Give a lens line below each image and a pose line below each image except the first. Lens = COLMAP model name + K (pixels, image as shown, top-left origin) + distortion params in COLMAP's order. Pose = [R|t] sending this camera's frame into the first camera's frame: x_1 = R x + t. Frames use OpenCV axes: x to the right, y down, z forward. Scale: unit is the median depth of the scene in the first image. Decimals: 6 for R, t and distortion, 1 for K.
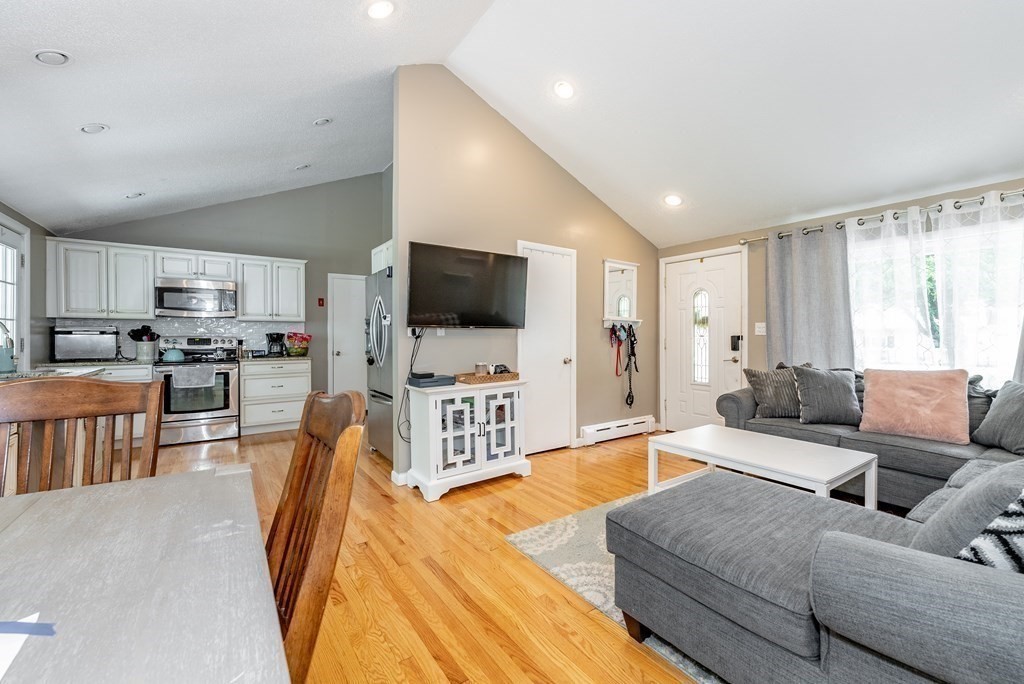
lens RADIAL K [[420.0, 0, 511.2], [0, 420.0, 337.6], [0, 0, 1]] dist [-0.002234, -0.000339]
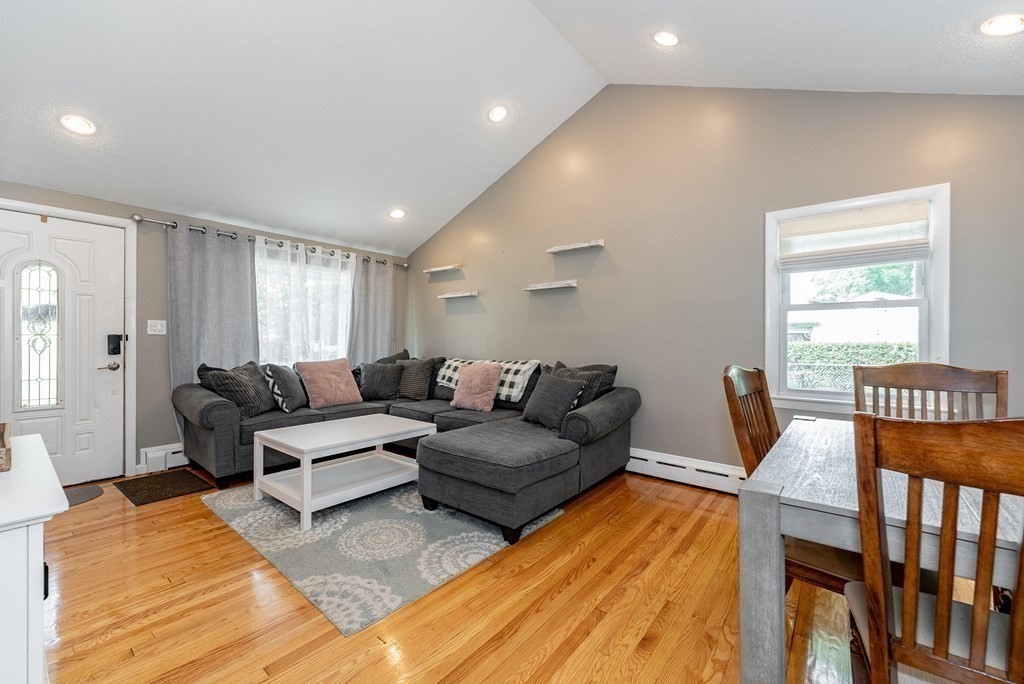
lens RADIAL K [[415.7, 0, 515.8], [0, 415.7, 340.6], [0, 0, 1]] dist [-0.000068, -0.000172]
pose [[-0.284575, -0.002012, 0.958652, -0.536058], [-0.001582, 0.999997, 0.001629, 0.004509], [-0.958652, -0.001053, -0.284578, 0.691133]]
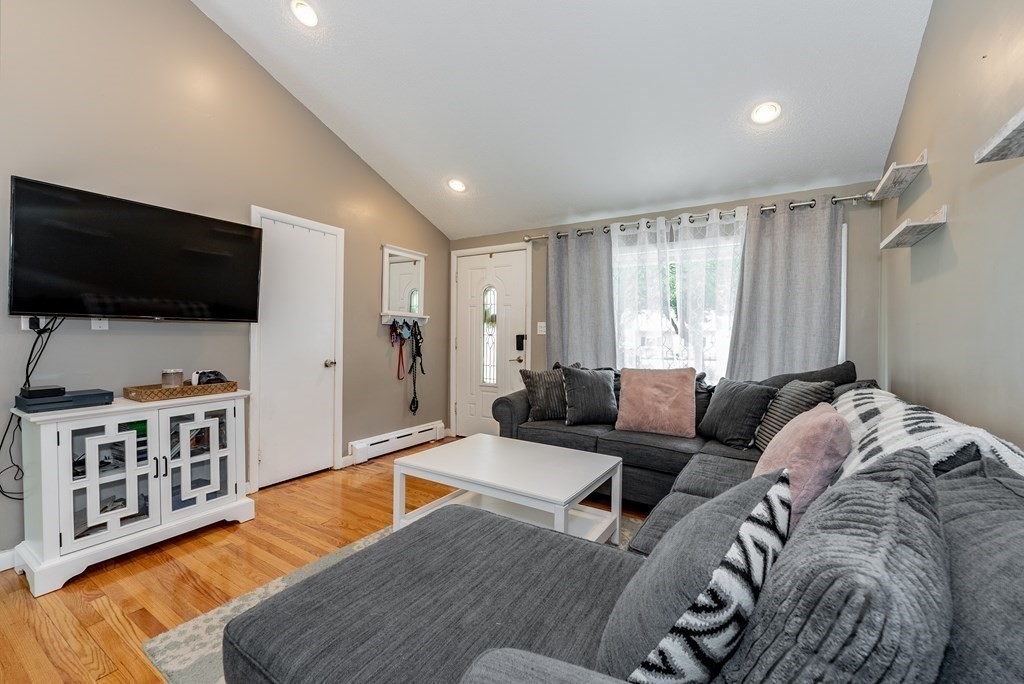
lens RADIAL K [[420.0, 0, 511.2], [0, 420.0, 337.6], [0, 0, 1]] dist [-0.002234, -0.000339]
pose [[0.923440, 0.008526, 0.383649, 0.188414], [-0.010132, 0.999946, 0.002165, -0.000452], [-0.383610, -0.005887, 0.923476, 0.144049]]
